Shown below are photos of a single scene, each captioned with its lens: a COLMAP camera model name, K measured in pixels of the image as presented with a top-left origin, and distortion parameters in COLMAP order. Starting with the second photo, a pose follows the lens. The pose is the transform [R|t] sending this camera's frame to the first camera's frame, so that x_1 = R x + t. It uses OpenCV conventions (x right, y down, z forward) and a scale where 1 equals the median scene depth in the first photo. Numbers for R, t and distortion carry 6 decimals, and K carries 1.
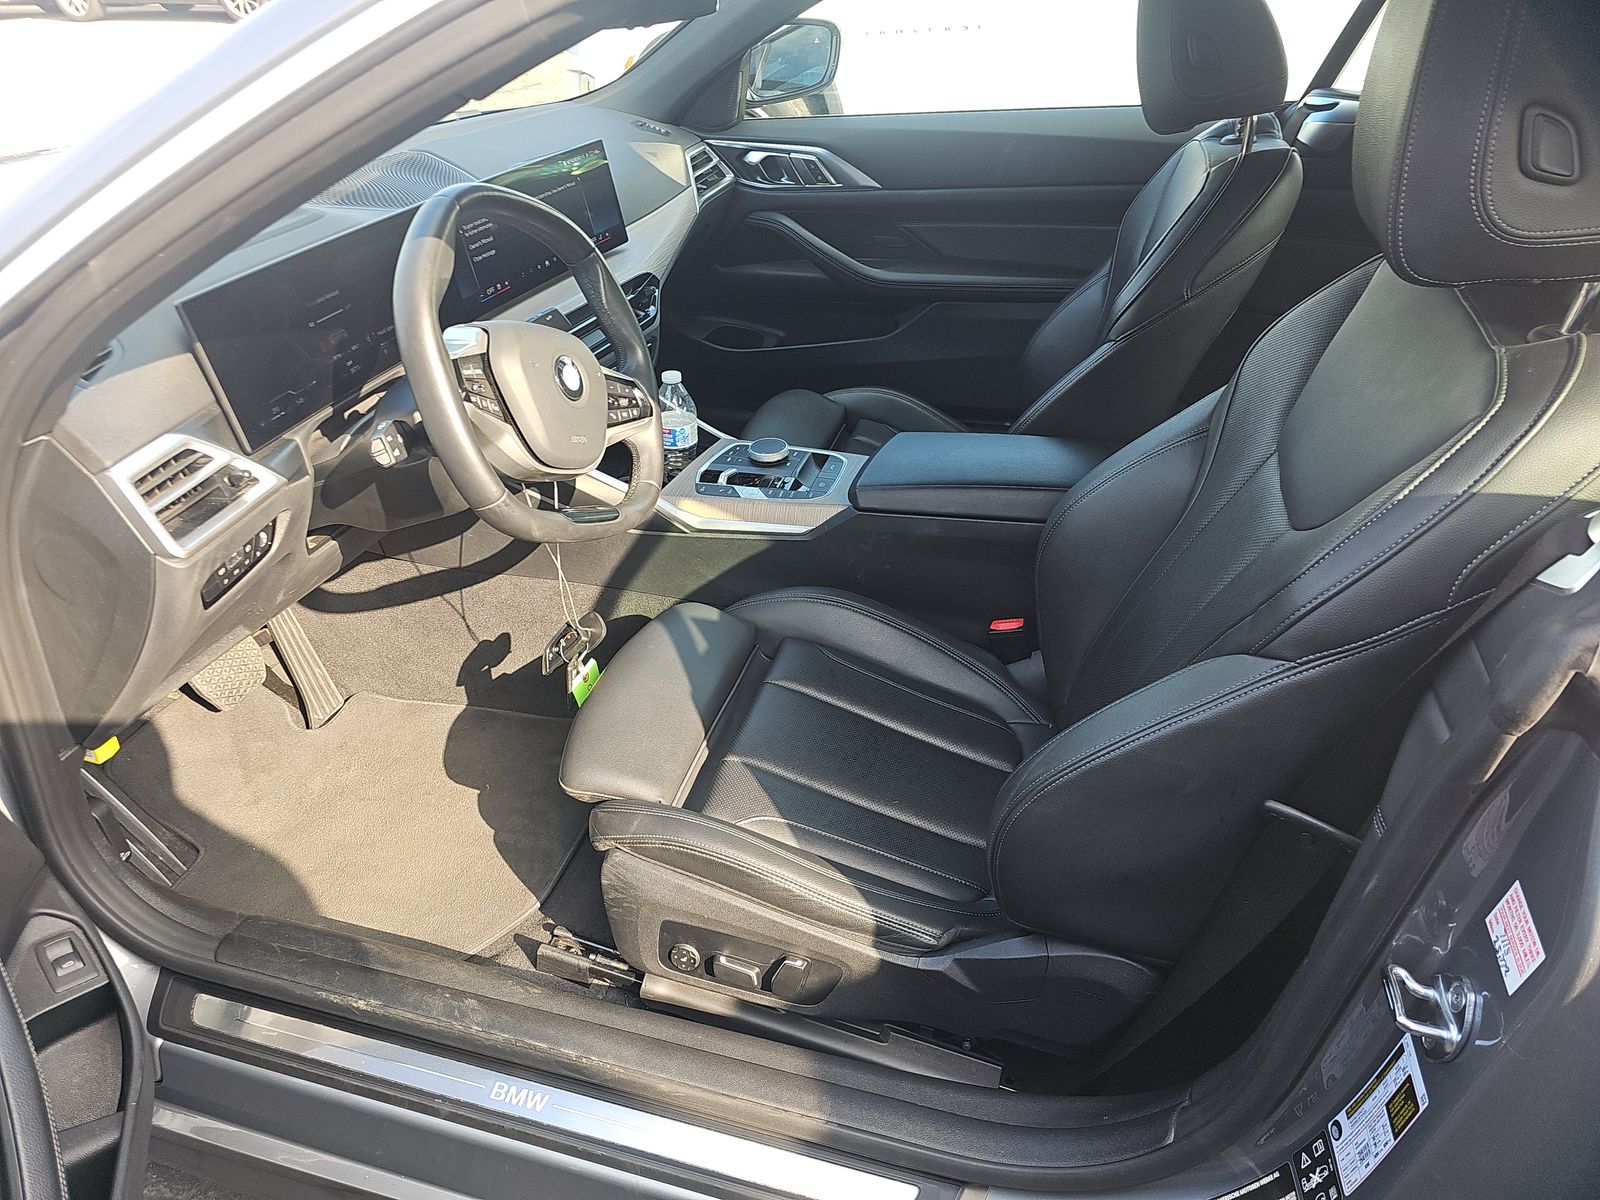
lens RADIAL K [[1005.3, 0, 800.0], [0, 1005.3, 600.0], [0, 0, 1]] dist [0.008002, -0.001409]
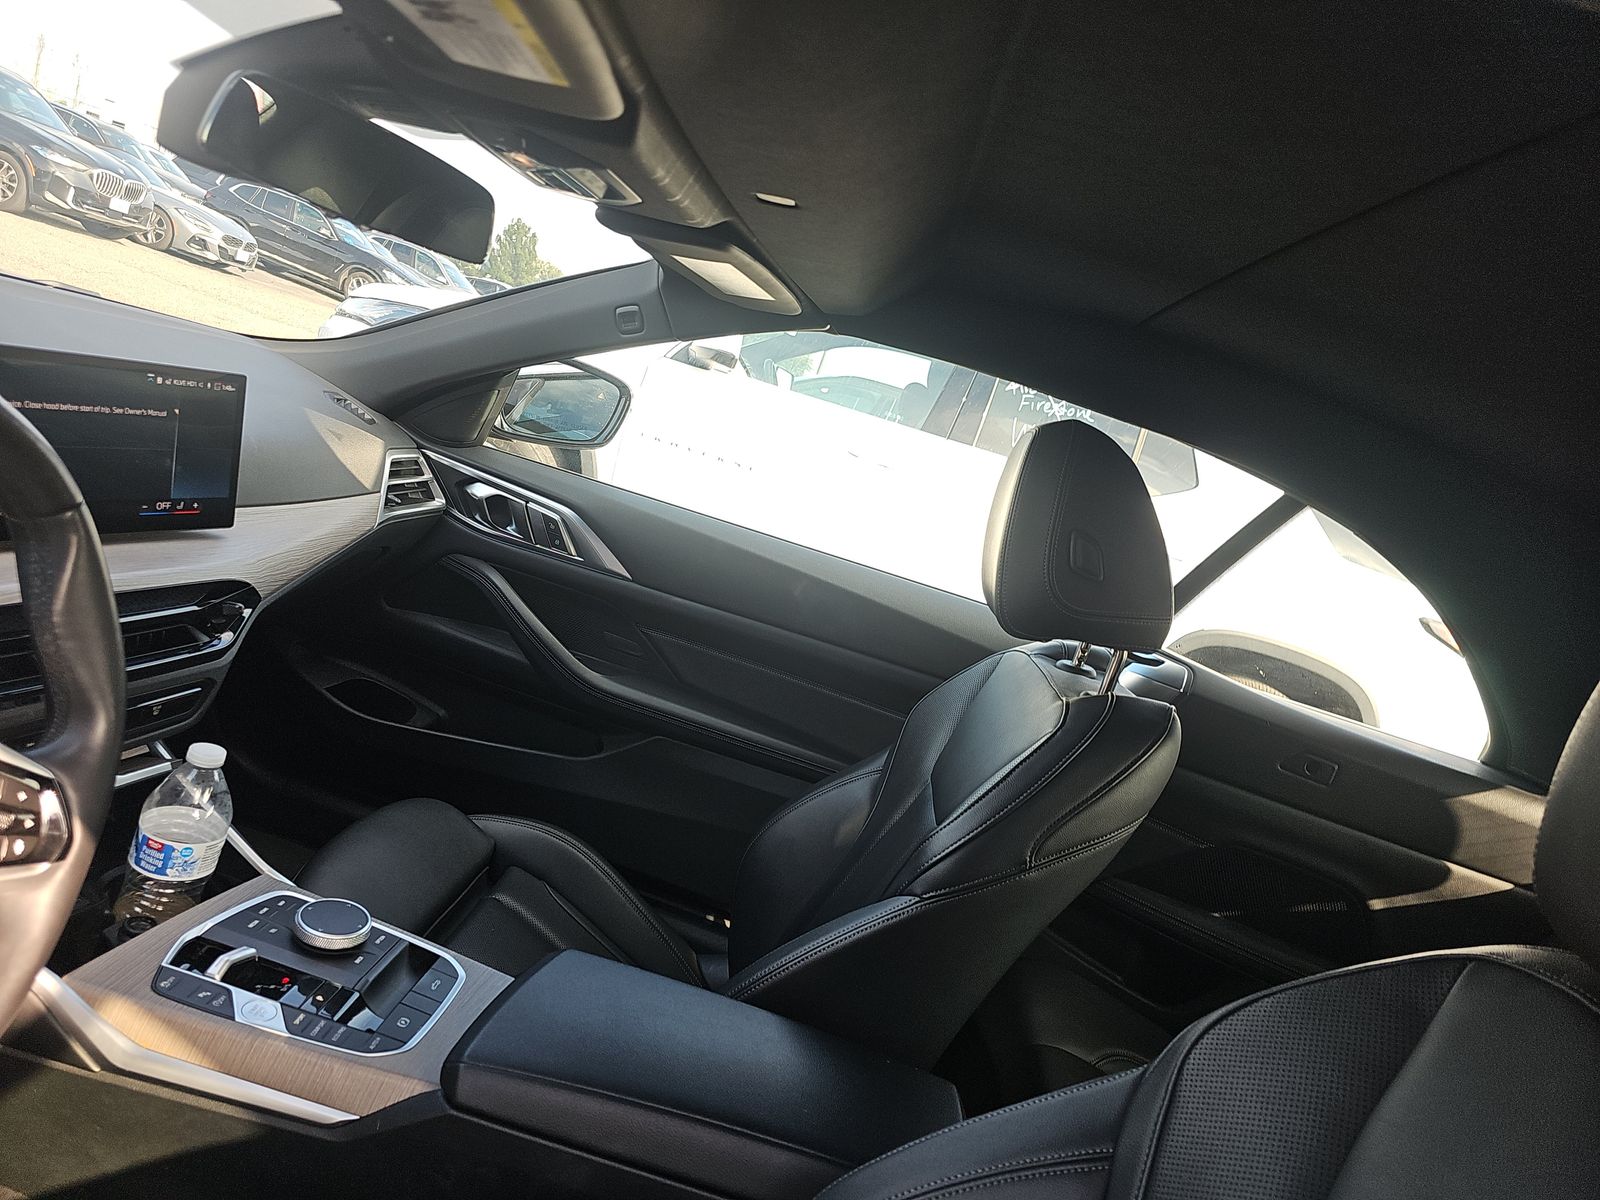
lens RADIAL K [[1085.6, 0, 800.0], [0, 1085.6, 600.0], [0, 0, 1]] dist [0.066024, -0.000404]
pose [[0.917710, 0.313693, 0.243732, 0.001268], [-0.199660, 0.894646, -0.399679, -0.102092], [-0.343431, 0.318126, 0.883658, 0.260016]]
